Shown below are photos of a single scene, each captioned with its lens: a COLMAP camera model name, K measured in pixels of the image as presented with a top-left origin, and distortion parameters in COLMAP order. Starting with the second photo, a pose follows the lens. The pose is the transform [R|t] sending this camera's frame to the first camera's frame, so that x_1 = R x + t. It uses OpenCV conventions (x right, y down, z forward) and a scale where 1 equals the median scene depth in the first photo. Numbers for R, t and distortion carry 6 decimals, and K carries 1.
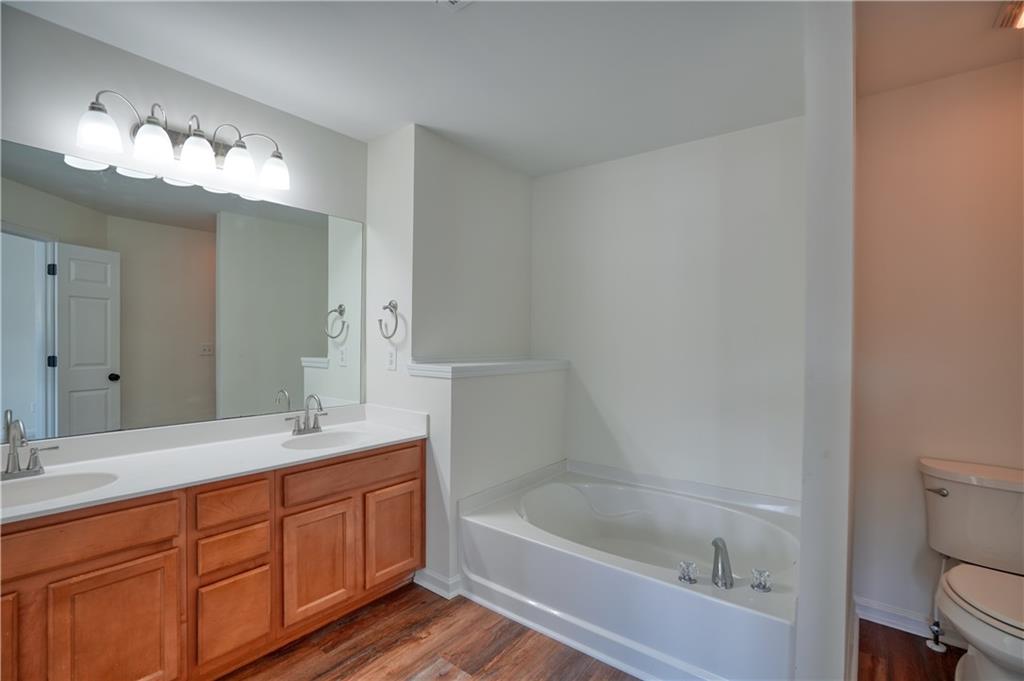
lens RADIAL K [[476.3, 0, 511.5], [0, 476.3, 336.9], [0, 0, 1]] dist [-0.067149, 0.024069]
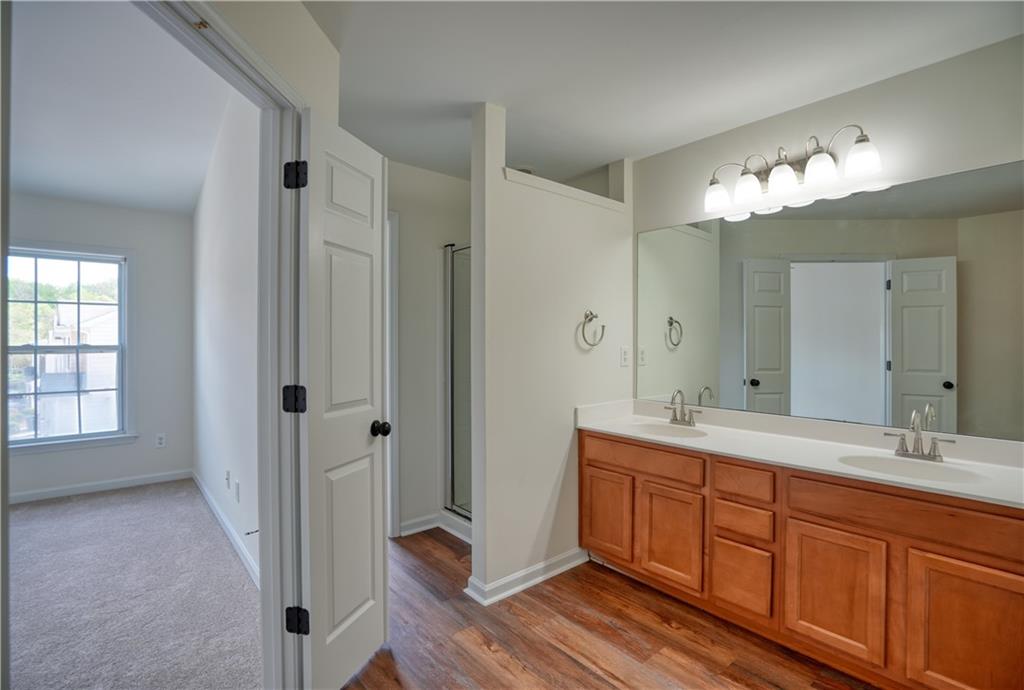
lens RADIAL K [[480.6, 0, 512.0], [0, 480.6, 345.0], [0, 0, 1]] dist [-0.023258, 0.000442]
pose [[-0.206368, -0.004609, -0.978464, 0.596485], [-0.004739, 0.999982, -0.003710, 0.020024], [0.978463, 0.003871, -0.206386, 0.579599]]
